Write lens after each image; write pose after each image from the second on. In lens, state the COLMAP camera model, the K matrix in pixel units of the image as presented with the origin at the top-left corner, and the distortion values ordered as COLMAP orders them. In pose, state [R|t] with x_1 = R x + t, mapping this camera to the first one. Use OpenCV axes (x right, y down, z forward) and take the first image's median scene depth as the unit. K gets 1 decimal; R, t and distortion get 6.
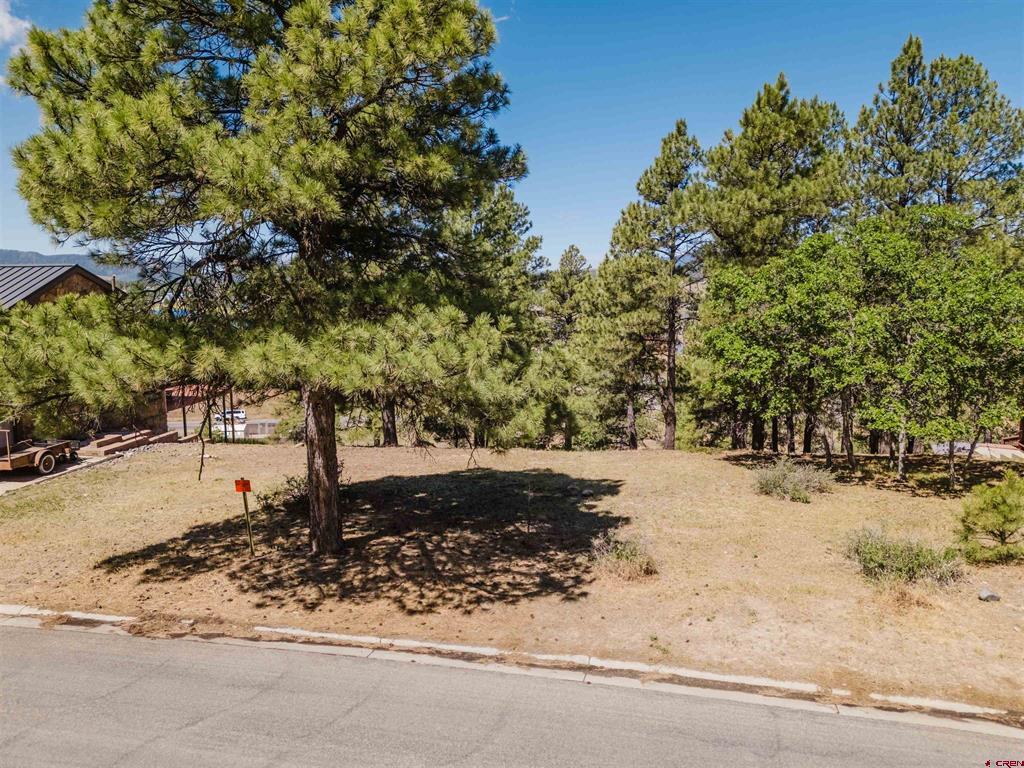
lens RADIAL K [[807.5, 0, 513.0], [0, 807.5, 385.7], [0, 0, 1]] dist [0.042307, -0.021331]
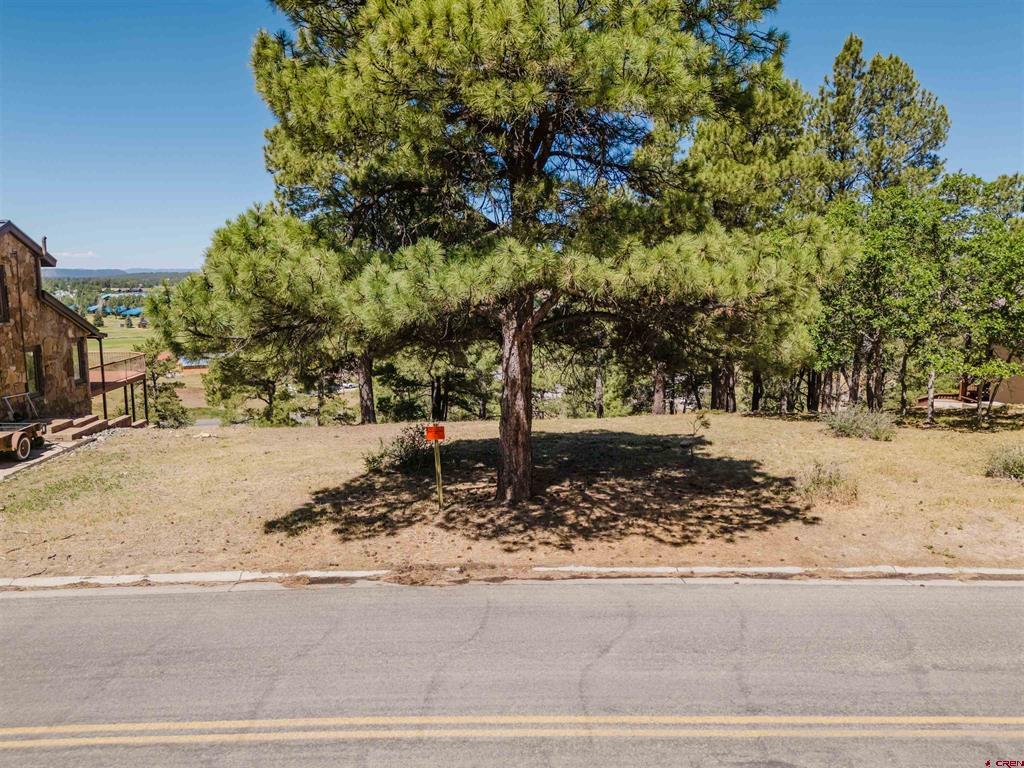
lens RADIAL K [[807.5, 0, 512.7], [0, 807.5, 383.8], [0, 0, 1]] dist [0.042307, -0.021331]
pose [[0.970859, -0.022328, 0.238607, -0.375371], [0.023400, 0.999725, -0.001660, 0.057240], [-0.238504, 0.007195, 0.971115, 0.065905]]
